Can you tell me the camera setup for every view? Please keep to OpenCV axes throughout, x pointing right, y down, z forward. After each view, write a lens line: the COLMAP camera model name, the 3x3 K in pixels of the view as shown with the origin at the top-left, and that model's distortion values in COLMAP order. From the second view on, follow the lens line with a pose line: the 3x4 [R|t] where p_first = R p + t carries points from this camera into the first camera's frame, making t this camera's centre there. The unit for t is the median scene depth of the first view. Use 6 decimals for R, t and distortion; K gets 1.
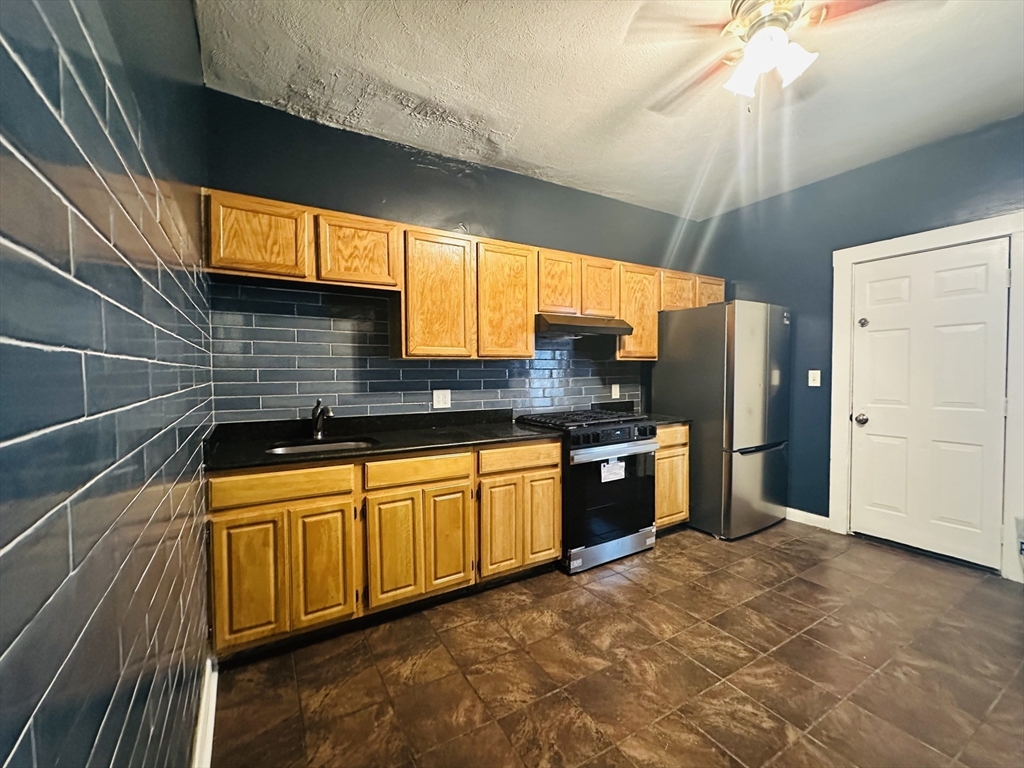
lens RADIAL K [[430.1, 0, 512.0], [0, 430.1, 384.0], [0, 0, 1]] dist [0.001049, -0.000023]
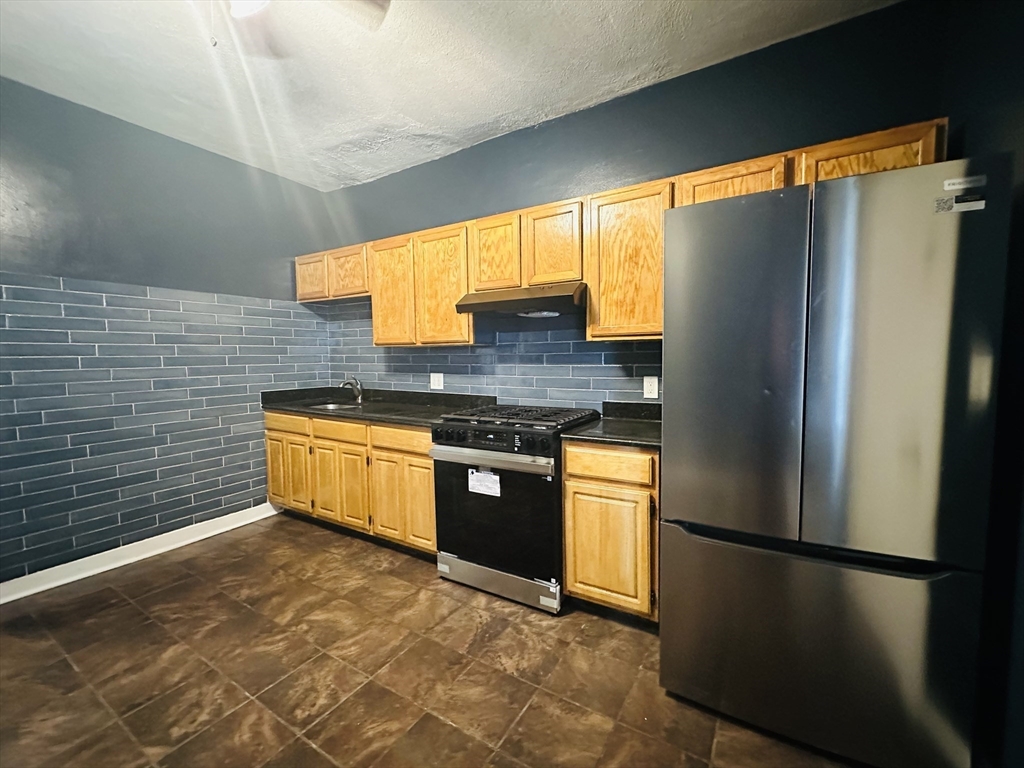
lens RADIAL K [[430.1, 0, 512.0], [0, 430.1, 384.0], [0, 0, 1]] dist [0.001049, -0.000023]
pose [[0.456627, 0.061722, -0.887515, 1.068356], [-0.020496, 0.998056, 0.058864, -0.032624], [0.889422, -0.008688, 0.457004, 0.758797]]
